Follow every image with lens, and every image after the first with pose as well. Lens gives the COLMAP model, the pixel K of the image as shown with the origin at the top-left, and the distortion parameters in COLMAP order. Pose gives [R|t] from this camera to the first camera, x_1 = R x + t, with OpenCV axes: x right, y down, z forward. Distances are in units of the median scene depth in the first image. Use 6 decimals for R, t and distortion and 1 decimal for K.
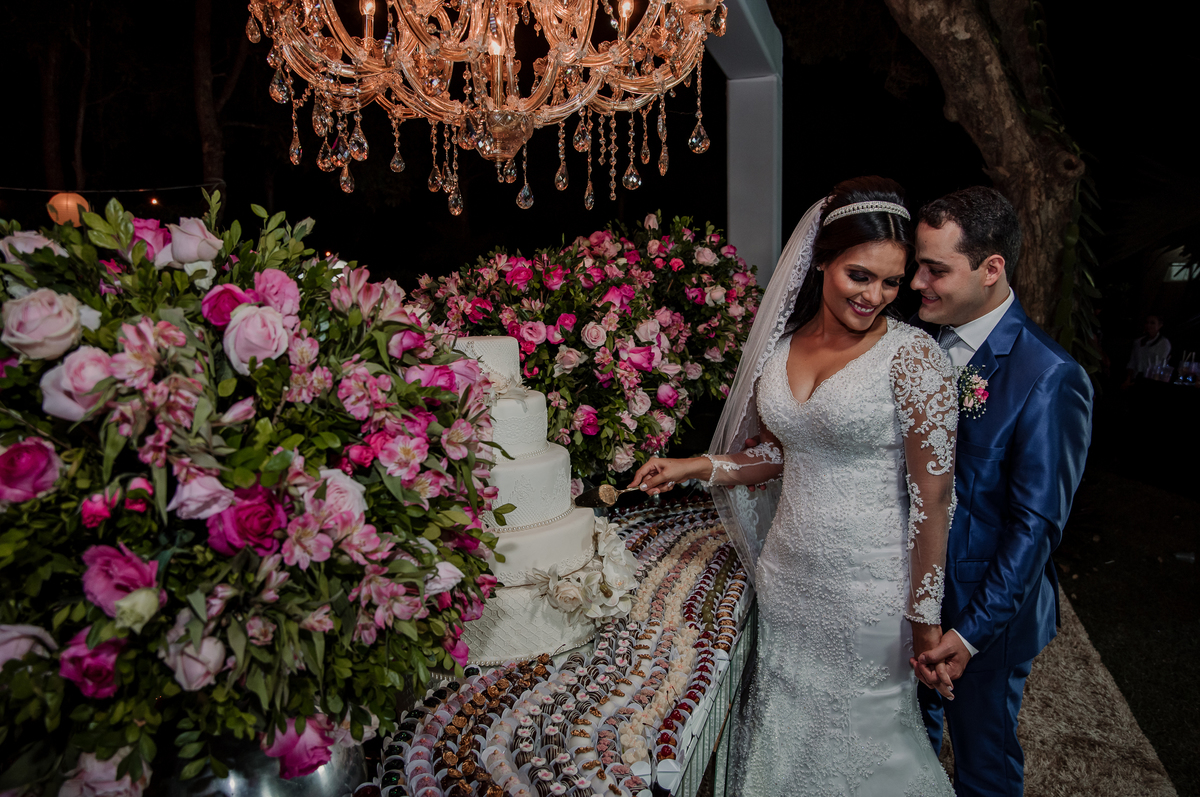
lens RADIAL K [[819.4, 0, 597.0], [0, 819.4, 402.7], [0, 0, 1]] dist [-0.110336, 0.077826]
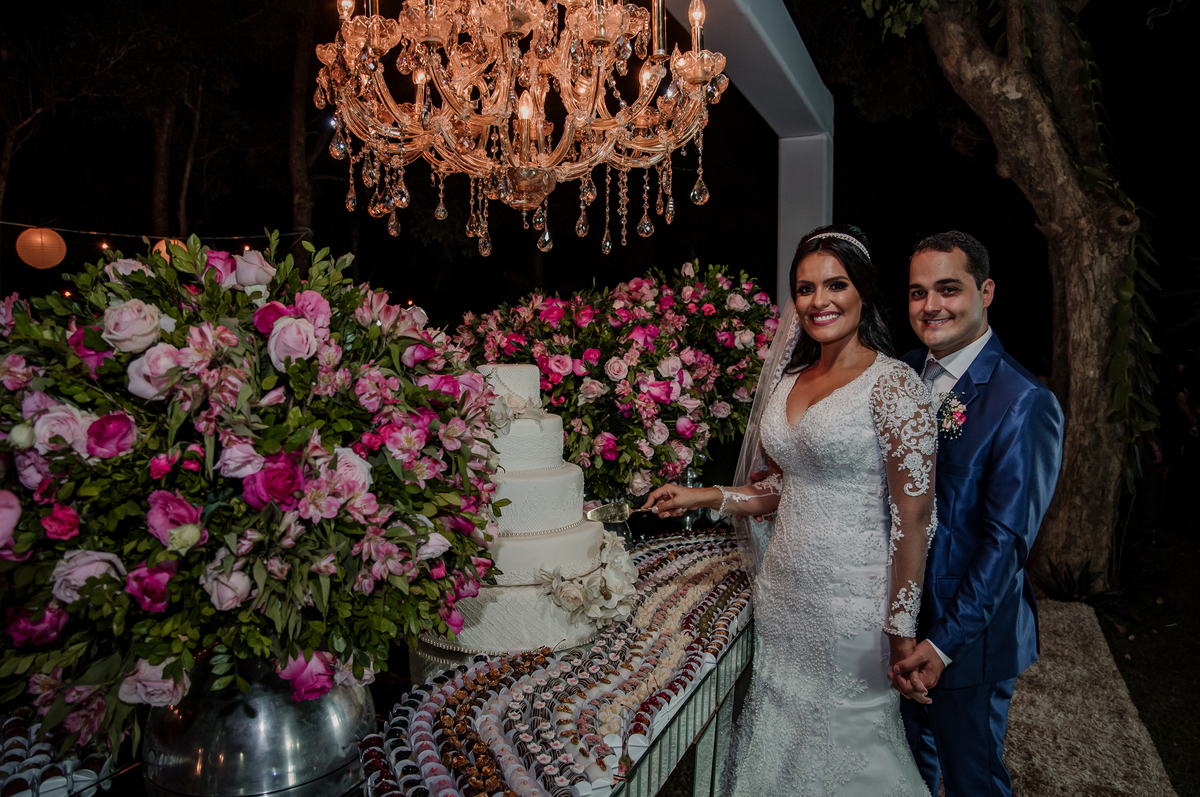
lens RADIAL K [[819.4, 0, 597.0], [0, 819.4, 402.7], [0, 0, 1]] dist [-0.110336, 0.077826]
pose [[0.995563, 0.026238, -0.090365, 0.106569], [-0.031996, 0.997509, -0.062865, 0.048800], [0.088490, 0.065477, 0.993923, -0.133192]]
